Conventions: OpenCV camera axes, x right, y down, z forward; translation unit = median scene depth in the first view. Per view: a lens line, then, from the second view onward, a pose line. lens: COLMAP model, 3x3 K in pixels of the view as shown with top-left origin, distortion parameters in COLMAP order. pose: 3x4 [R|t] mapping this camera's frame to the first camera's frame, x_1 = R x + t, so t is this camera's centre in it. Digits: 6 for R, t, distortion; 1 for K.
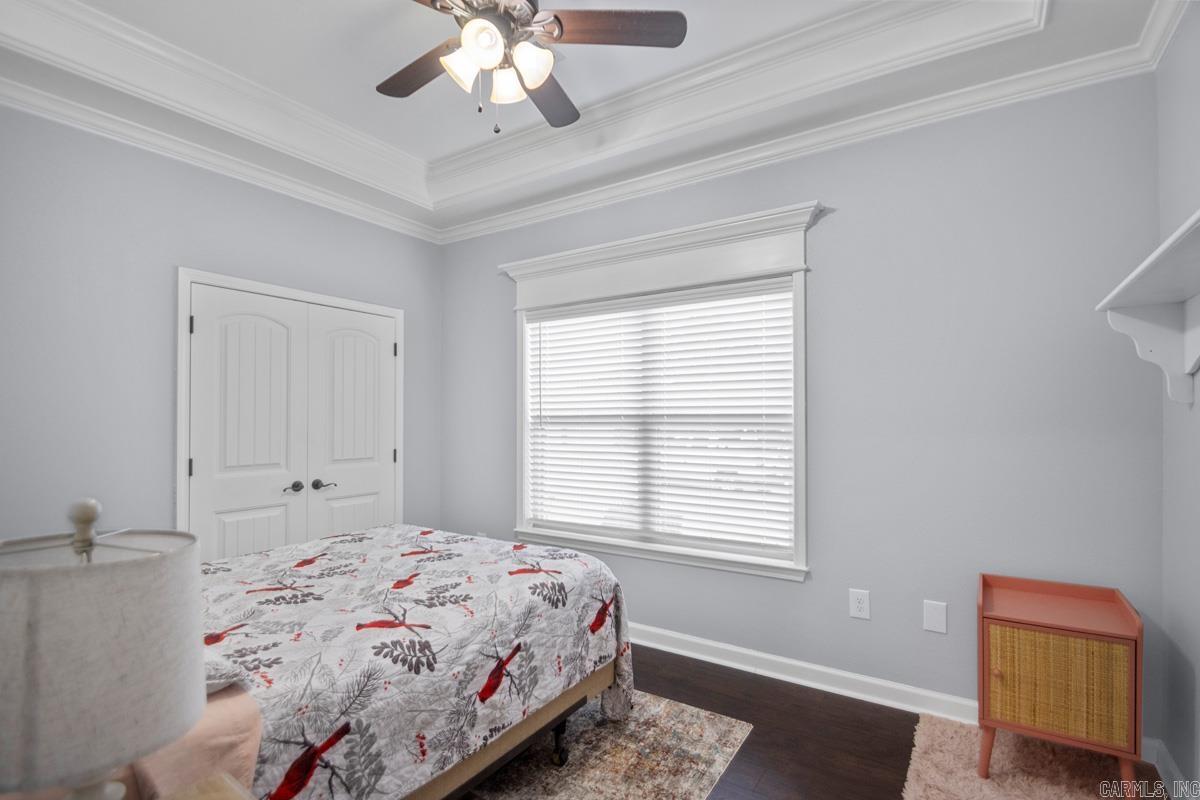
lens RADIAL K [[566.2, 0, 629.0], [0, 566.2, 408.7], [0, 0, 1]] dist [0.013417, -0.016958]
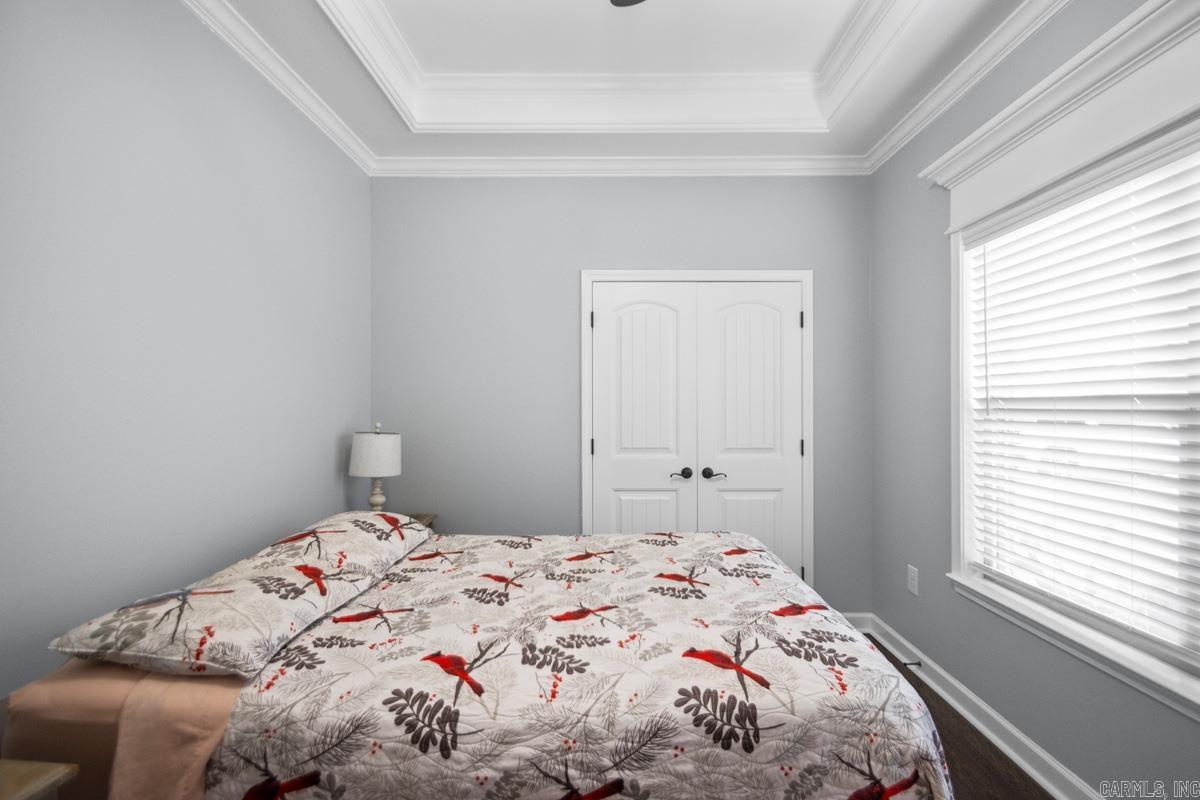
lens RADIAL K [[566.2, 0, 602.3], [0, 566.2, 403.1], [0, 0, 1]] dist [0.013417, -0.016958]
pose [[0.516550, -0.001313, -0.856256, 0.303105], [0.016707, 0.999824, 0.008546, 0.011489], [0.856094, -0.018720, 0.516481, 0.668583]]
